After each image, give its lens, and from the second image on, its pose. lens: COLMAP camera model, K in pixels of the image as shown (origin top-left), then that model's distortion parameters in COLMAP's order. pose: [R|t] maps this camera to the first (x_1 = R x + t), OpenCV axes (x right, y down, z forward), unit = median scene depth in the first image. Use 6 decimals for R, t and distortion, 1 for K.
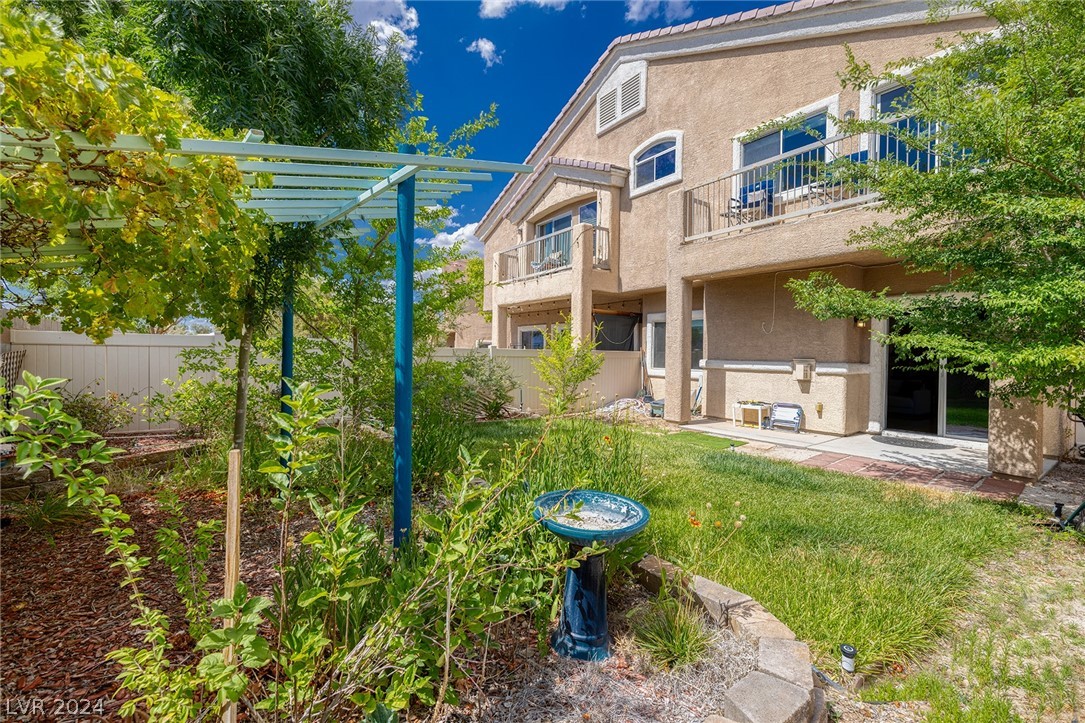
lens RADIAL K [[457.1, 0, 544.1], [0, 457.1, 357.5], [0, 0, 1]] dist [0.000901, 0.000649]
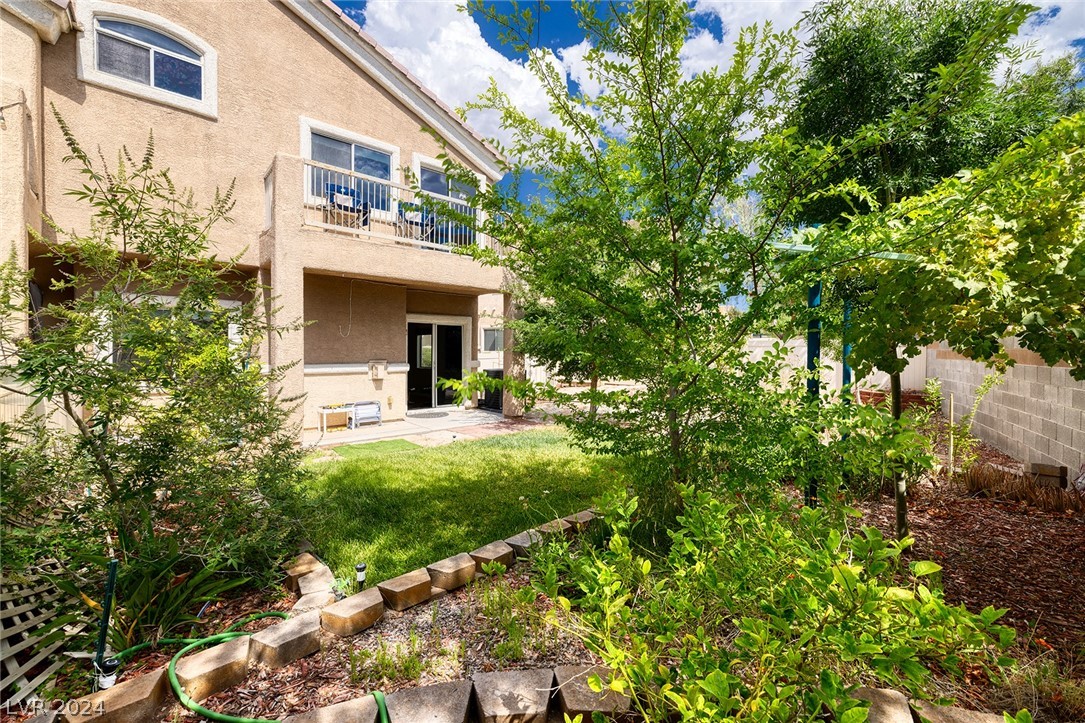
lens RADIAL K [[451.5, 0, 542.2], [0, 451.5, 356.8], [0, 0, 1]] dist [0.010372, -0.000094]
pose [[-0.109898, -0.030287, 0.993481, -0.593416], [0.000590, 0.999533, 0.030537, -0.039923], [-0.993943, 0.003942, -0.109828, 0.694004]]
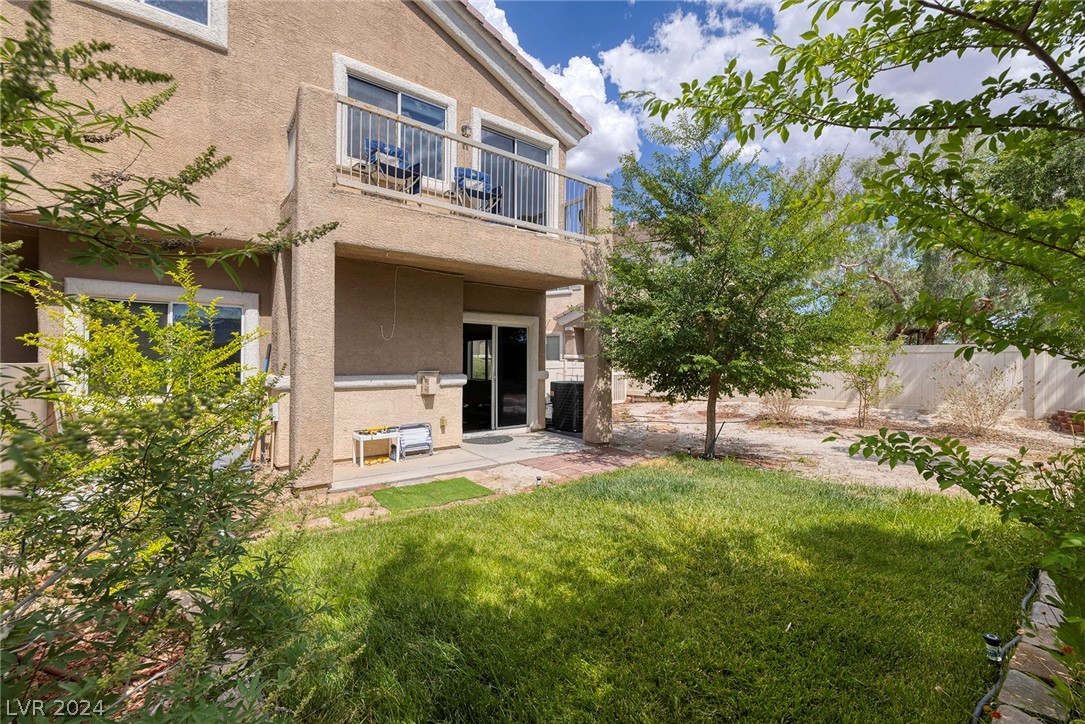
lens RADIAL K [[457.1, 0, 544.1], [0, 457.1, 358.0], [0, 0, 1]] dist [0.000901, 0.000649]
pose [[-0.037232, -0.007956, 0.999275, -0.324103], [0.004178, 0.999958, 0.008117, -0.027381], [-0.999298, 0.004477, -0.037197, 0.785091]]
